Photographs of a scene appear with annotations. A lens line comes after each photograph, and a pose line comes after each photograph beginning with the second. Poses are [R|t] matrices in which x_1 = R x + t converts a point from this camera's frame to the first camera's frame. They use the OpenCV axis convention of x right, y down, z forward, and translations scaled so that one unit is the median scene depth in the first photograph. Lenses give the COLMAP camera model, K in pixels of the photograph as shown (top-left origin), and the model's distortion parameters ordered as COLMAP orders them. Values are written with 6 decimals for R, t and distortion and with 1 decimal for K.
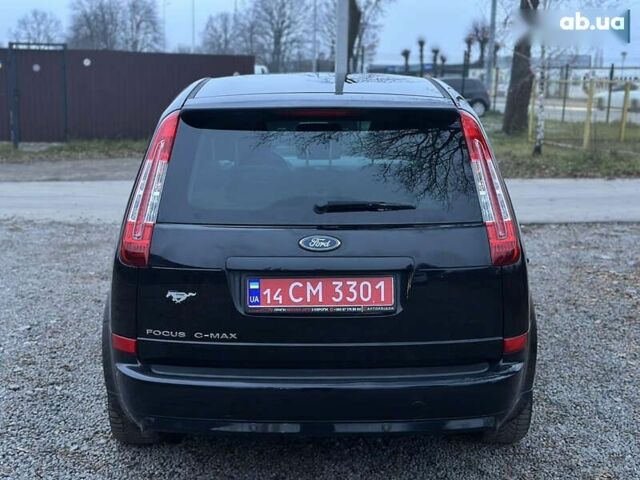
lens RADIAL K [[889.7, 0, 325.3], [0, 889.7, 232.4], [0, 0, 1]] dist [0.132252, 0.000000]
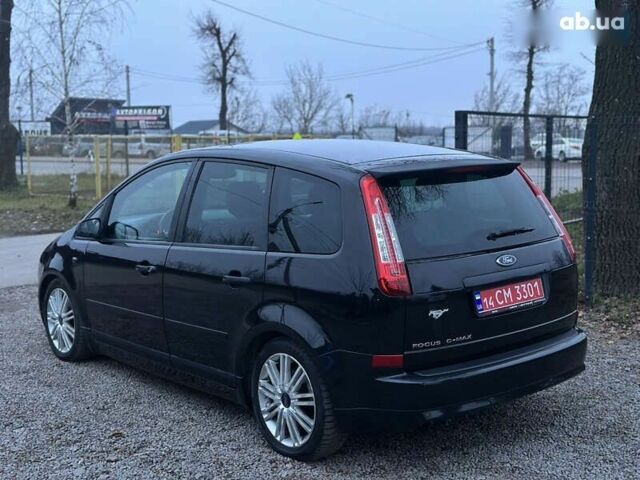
lens RADIAL K [[889.7, 0, 317.1], [0, 889.7, 240.8], [0, 0, 1]] dist [0.132252, 0.000000]
pose [[0.776607, -0.102029, 0.621669, -1.110169], [0.144024, 0.989419, -0.017535, -0.036433], [-0.613302, 0.103153, 0.783084, 0.072152]]
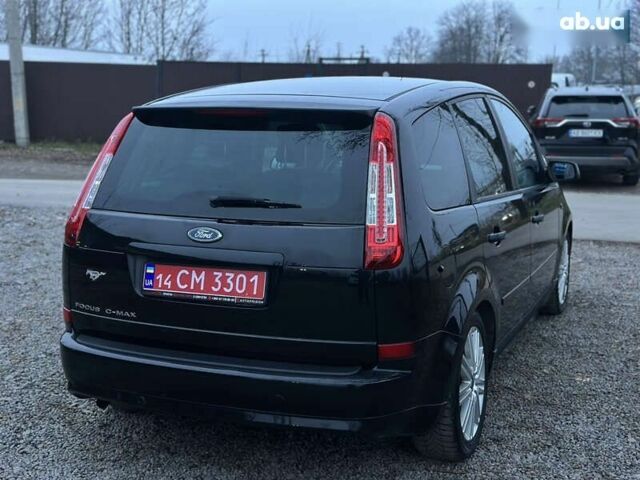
lens RADIAL K [[889.7, 0, 325.7], [0, 889.7, 232.5], [0, 0, 1]] dist [0.132252, 0.000000]
pose [[0.922161, 0.061620, -0.381866, 0.530483], [-0.066358, 0.997796, 0.000763, -0.000832], [0.381072, 0.024636, 0.924217, 0.073364]]
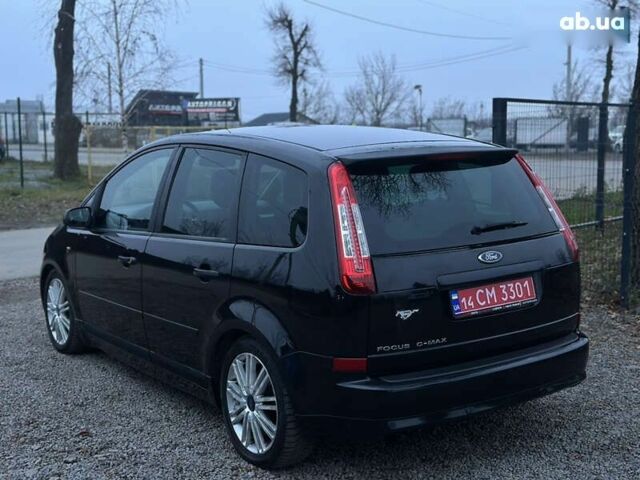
lens RADIAL K [[889.7, 0, 316.2], [0, 889.7, 241.2], [0, 0, 1]] dist [0.132252, 0.000000]
pose [[0.828259, -0.096397, 0.551992, -0.918310], [0.129255, 0.991393, -0.020815, -0.015753], [-0.545234, 0.088588, 0.833590, 0.061379]]
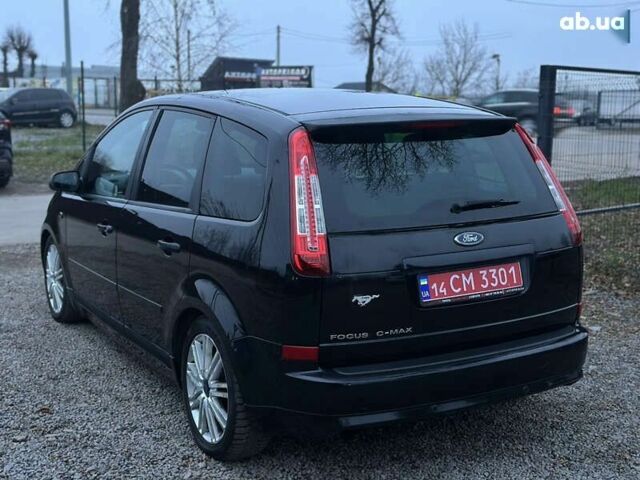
lens RADIAL K [[889.7, 0, 315.6], [0, 889.7, 242.5], [0, 0, 1]] dist [0.132252, 0.000000]
pose [[0.876121, -0.087550, 0.474075, -0.719235], [0.097535, 0.995226, 0.003543, -0.005956], [-0.472122, 0.043135, 0.880477, 0.084062]]
